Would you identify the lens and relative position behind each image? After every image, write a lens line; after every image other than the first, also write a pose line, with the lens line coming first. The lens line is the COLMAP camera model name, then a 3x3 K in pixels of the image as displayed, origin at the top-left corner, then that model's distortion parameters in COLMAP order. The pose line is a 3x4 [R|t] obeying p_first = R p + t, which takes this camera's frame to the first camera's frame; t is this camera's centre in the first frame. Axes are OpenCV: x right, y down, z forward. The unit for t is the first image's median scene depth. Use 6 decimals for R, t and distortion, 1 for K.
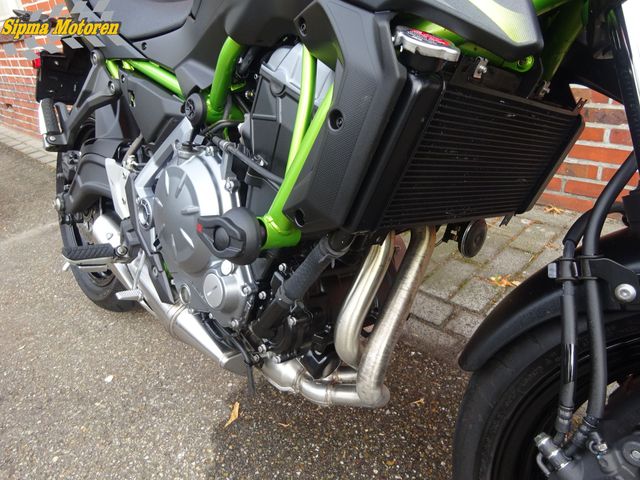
lens RADIAL K [[470.1, 0, 317.2], [0, 470.1, 237.4], [0, 0, 1]] dist [0.001568, -0.005674]
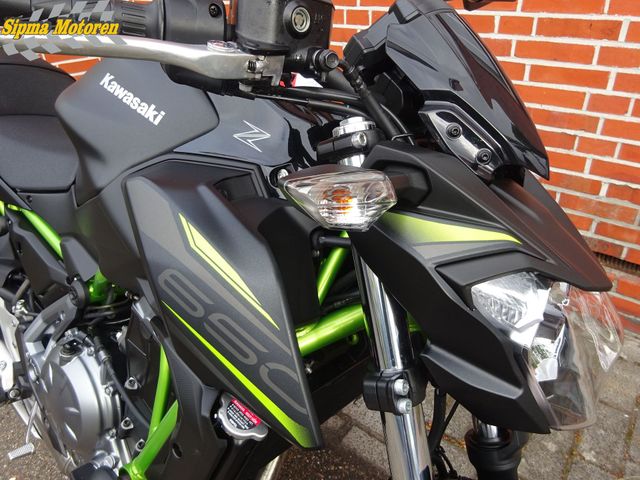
lens RADIAL K [[470.1, 0, 318.8], [0, 470.1, 238.1], [0, 0, 1]] dist [0.001568, -0.005674]
pose [[0.990068, -0.002003, 0.140574, 0.106141], [-0.009230, 0.996815, 0.079210, -0.408634], [-0.140285, -0.079720, 0.986897, -0.089910]]
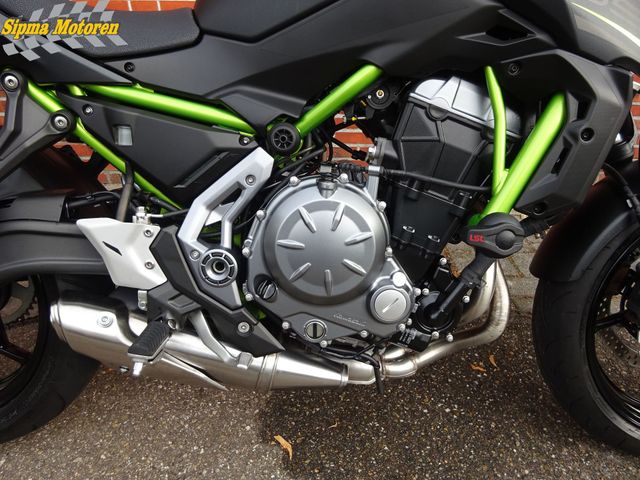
lens RADIAL K [[470.1, 0, 317.3], [0, 470.1, 238.4], [0, 0, 1]] dist [0.001568, -0.005674]
pose [[0.688228, -0.257485, 0.678265, -0.755536], [0.244911, 0.962476, 0.116870, -0.146949], [-0.682906, 0.085681, 0.725464, 0.243781]]
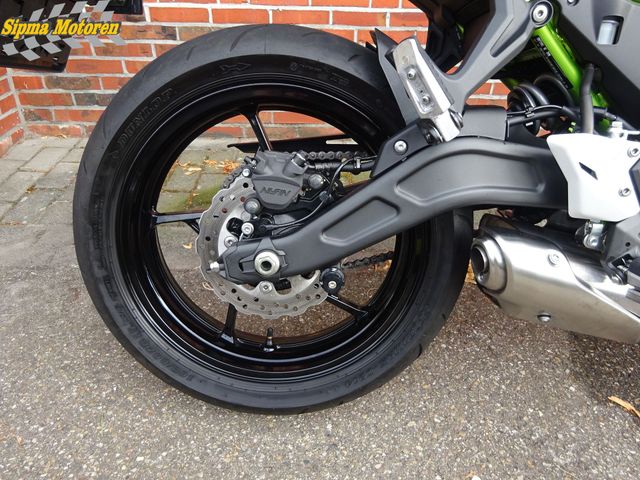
lens RADIAL K [[470.1, 0, 318.9], [0, 470.1, 239.3], [0, 0, 1]] dist [0.001568, -0.005674]
pose [[0.676849, -0.292502, 0.675514, -1.183648], [0.240538, 0.955174, 0.172583, -0.234268], [-0.695714, 0.045674, 0.716866, 0.849246]]
